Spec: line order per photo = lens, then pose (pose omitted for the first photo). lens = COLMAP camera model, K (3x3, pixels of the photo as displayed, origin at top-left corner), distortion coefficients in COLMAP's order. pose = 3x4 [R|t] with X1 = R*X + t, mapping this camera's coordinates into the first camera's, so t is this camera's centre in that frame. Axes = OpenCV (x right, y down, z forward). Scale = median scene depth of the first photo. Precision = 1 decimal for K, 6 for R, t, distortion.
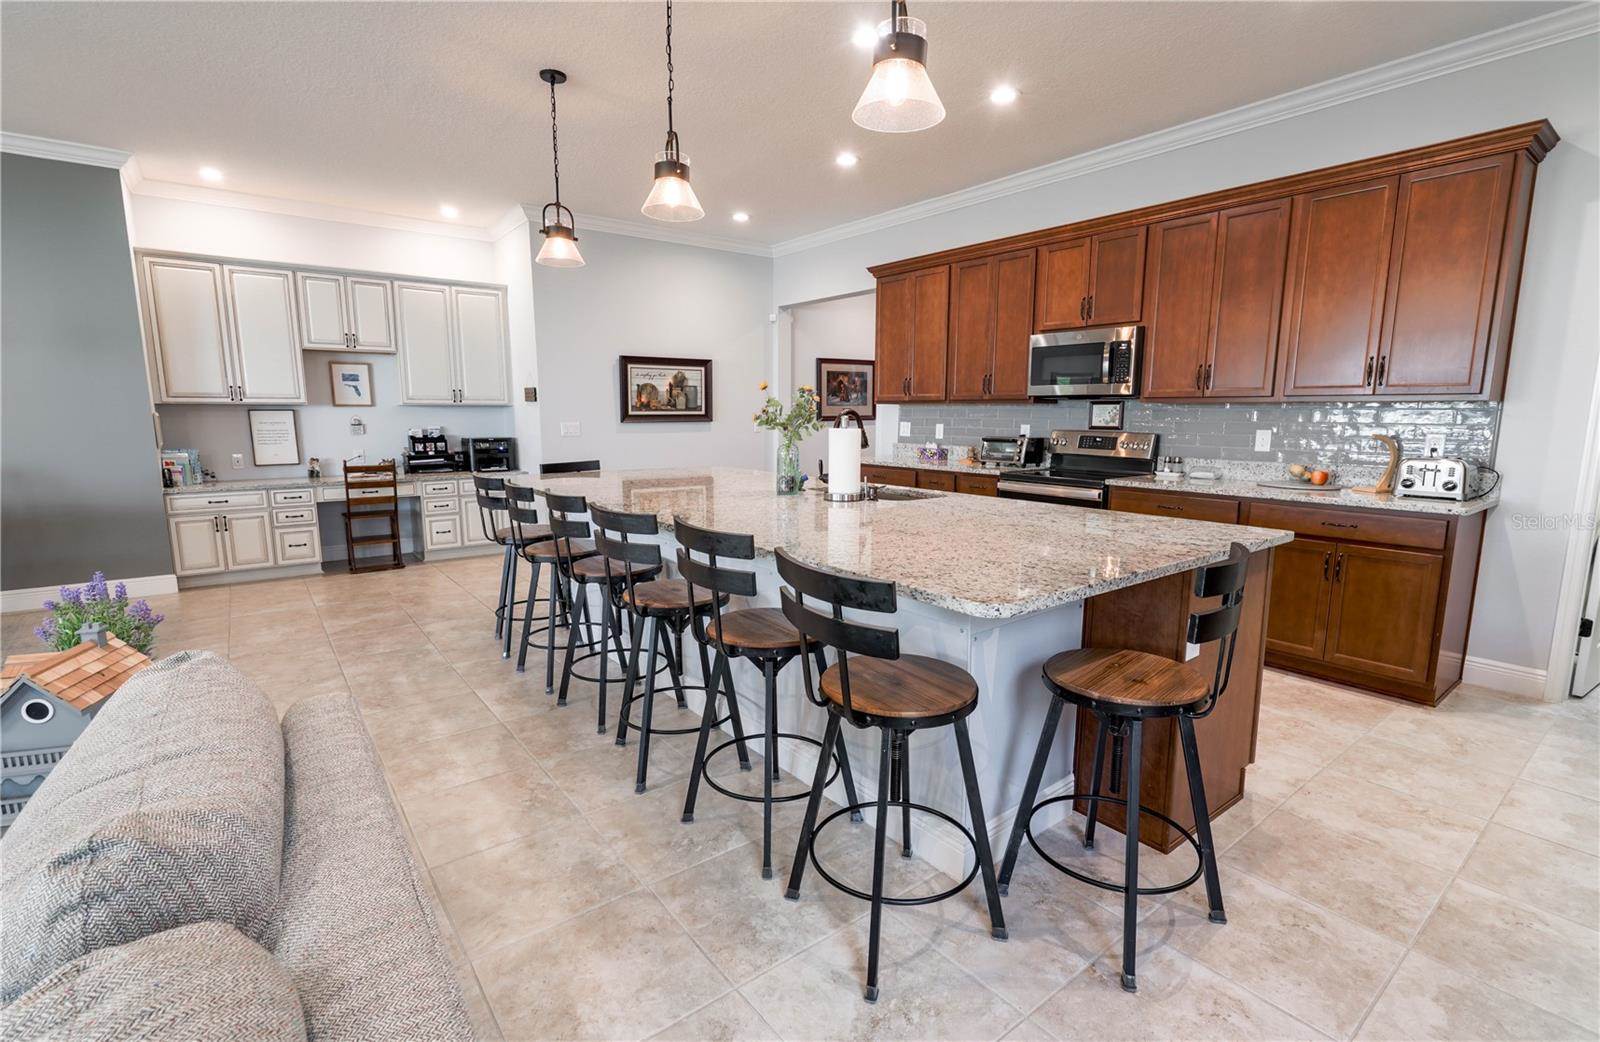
lens RADIAL K [[732.1, 0, 804.4], [0, 732.1, 525.4], [0, 0, 1]] dist [-0.002841, 0.000476]
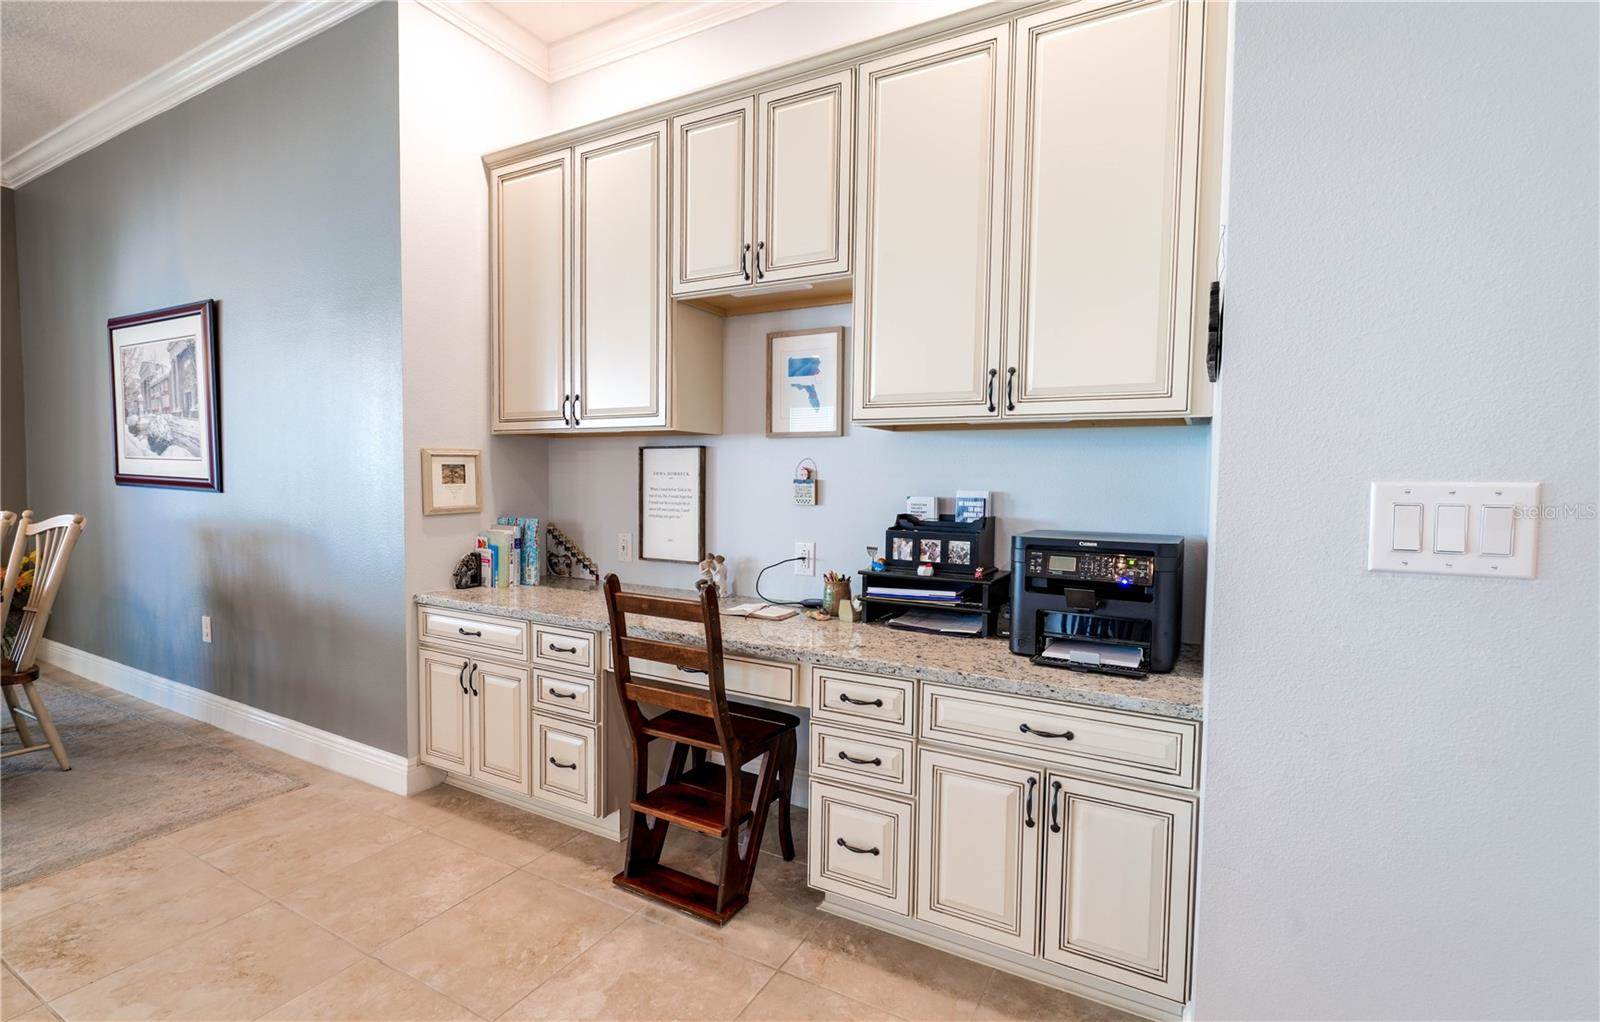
lens RADIAL K [[732.1, 0, 801.4], [0, 732.1, 511.1], [0, 0, 1]] dist [-0.002841, 0.000476]
pose [[0.400082, 0.048183, -0.915212, -0.243411], [-0.153524, 0.988030, -0.015097, -0.116437], [0.903529, 0.146547, 0.402690, 0.849079]]
